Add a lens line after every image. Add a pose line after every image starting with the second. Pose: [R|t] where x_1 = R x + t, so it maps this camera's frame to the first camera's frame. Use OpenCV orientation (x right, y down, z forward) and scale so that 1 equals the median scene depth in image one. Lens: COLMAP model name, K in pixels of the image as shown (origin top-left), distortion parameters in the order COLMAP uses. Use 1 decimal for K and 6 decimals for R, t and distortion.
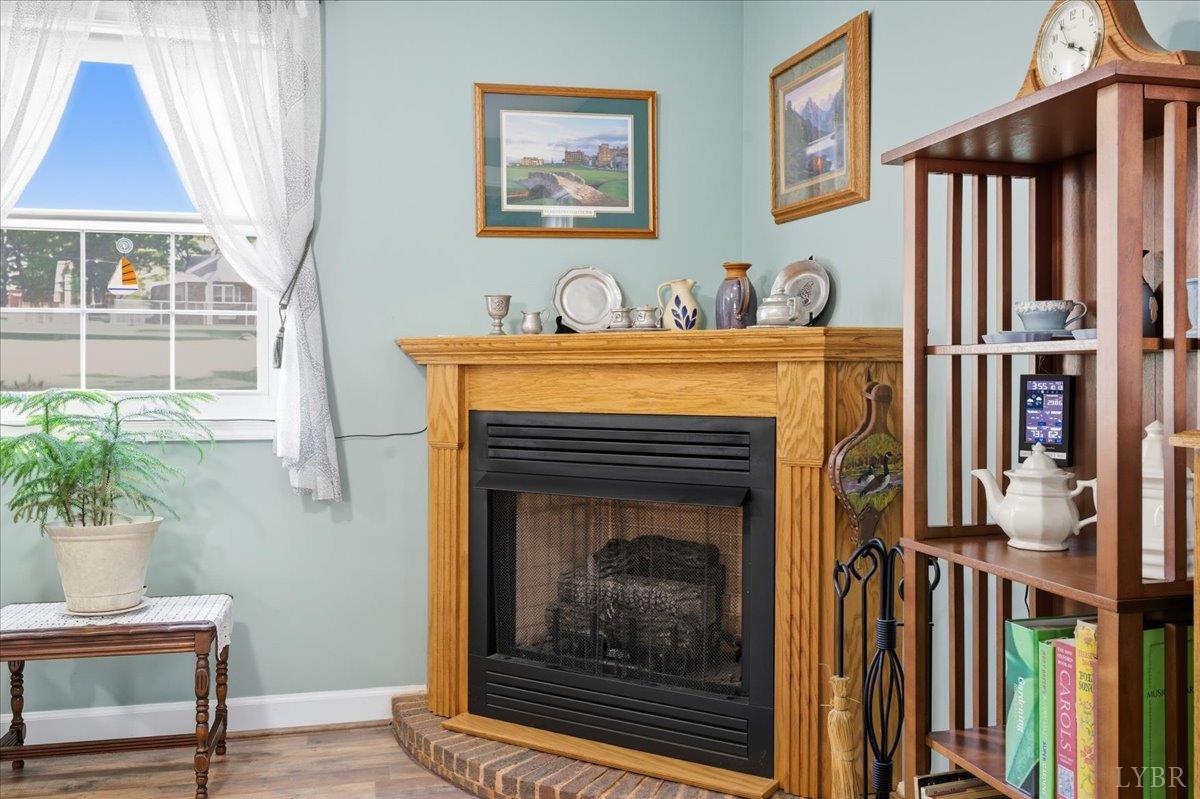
lens RADIAL K [[1005.9, 0, 602.7], [0, 1005.9, 393.3], [0, 0, 1]] dist [0.013881, -0.009320]
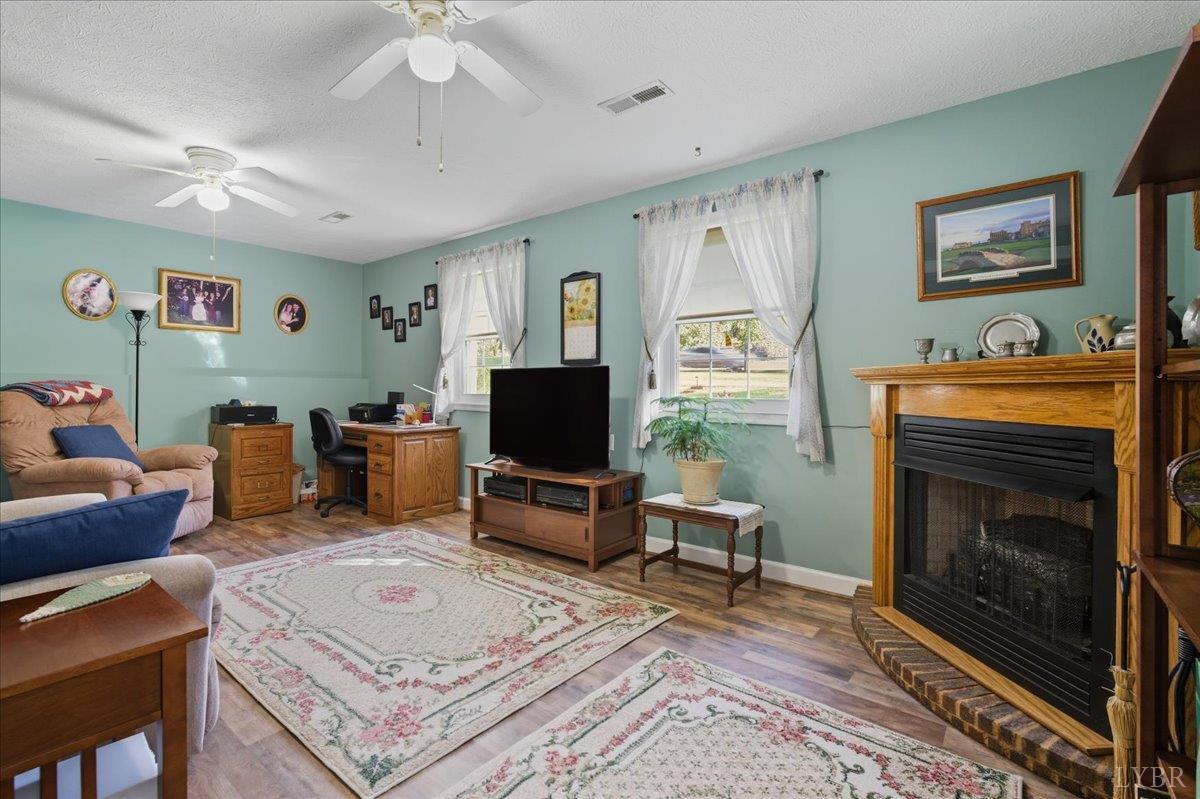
lens RADIAL K [[523.5, 0, 592.6], [0, 523.5, 393.3], [0, 0, 1]] dist [-0.003902, -0.000457]
pose [[0.637759, 0.008878, -0.770185, 0.184297], [-0.018129, 0.999830, -0.003487, -0.003597], [0.770022, 0.016187, 0.637812, 0.114665]]
